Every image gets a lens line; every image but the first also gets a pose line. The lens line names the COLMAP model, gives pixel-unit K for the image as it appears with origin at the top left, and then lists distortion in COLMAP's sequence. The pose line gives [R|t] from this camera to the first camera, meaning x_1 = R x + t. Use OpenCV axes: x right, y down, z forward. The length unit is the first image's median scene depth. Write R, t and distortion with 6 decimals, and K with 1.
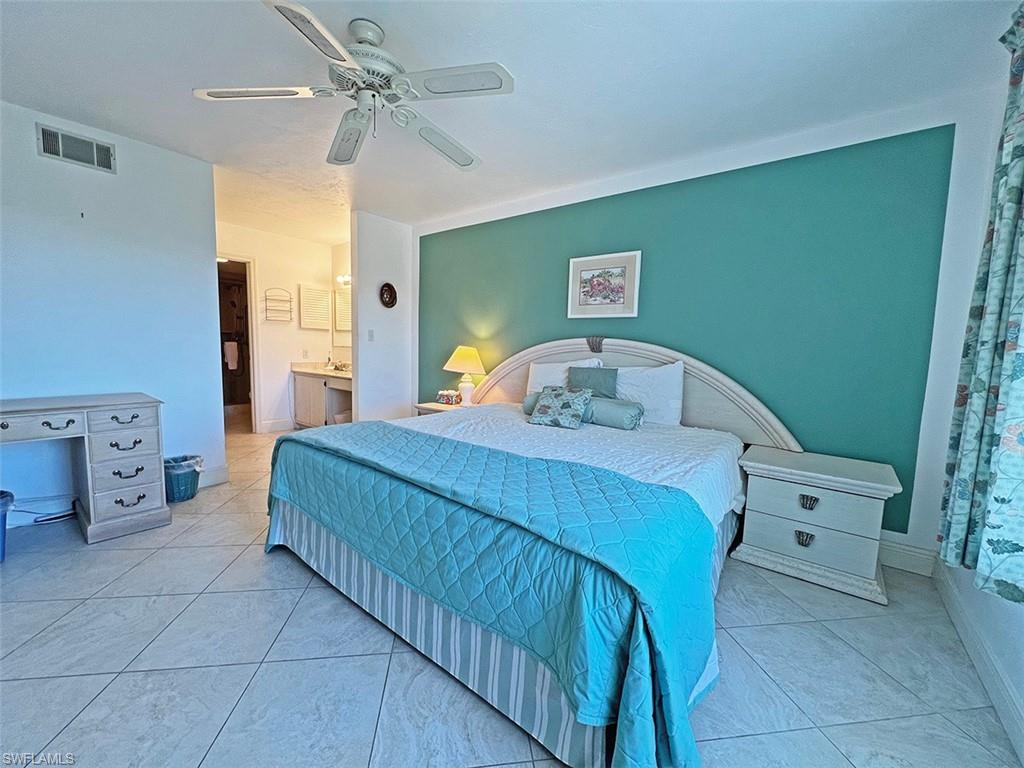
lens RADIAL K [[410.2, 0, 515.3], [0, 410.2, 384.2], [0, 0, 1]] dist [-0.000565, 0.000036]
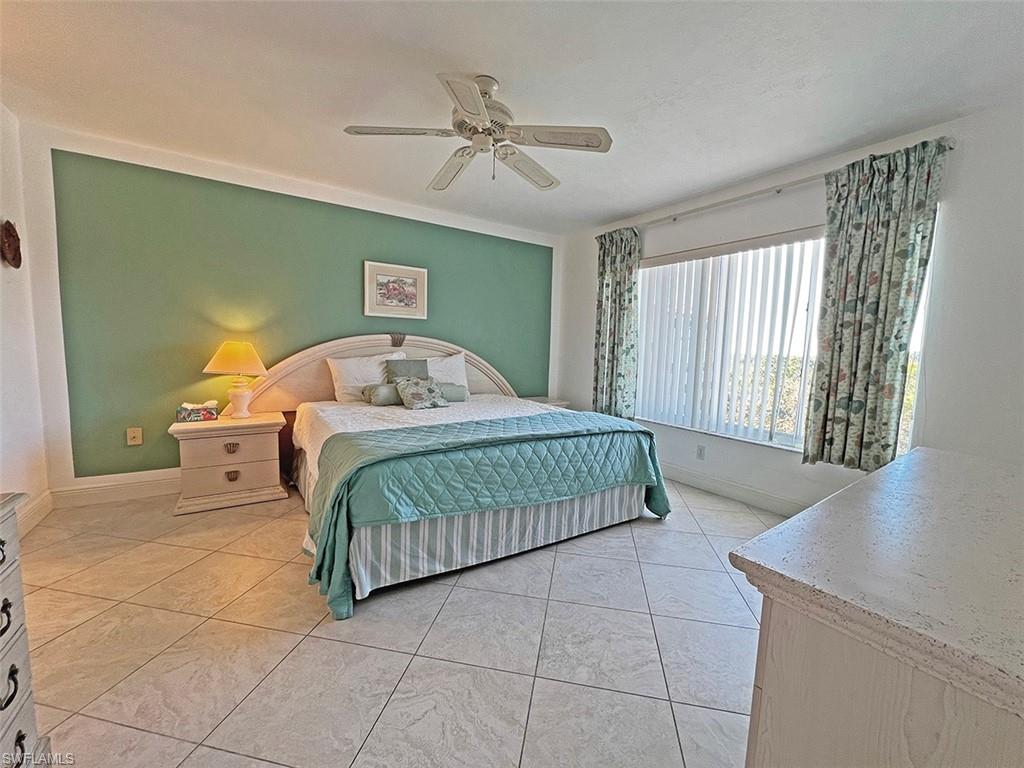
lens RADIAL K [[408.5, 0, 511.5], [0, 408.5, 381.8], [0, 0, 1]] dist [0.001448, 0.000143]
pose [[0.327061, -0.101214, 0.939567, -0.820874], [0.072710, 0.993996, 0.081767, -0.049912], [-0.942202, 0.041573, 0.332457, 0.302103]]
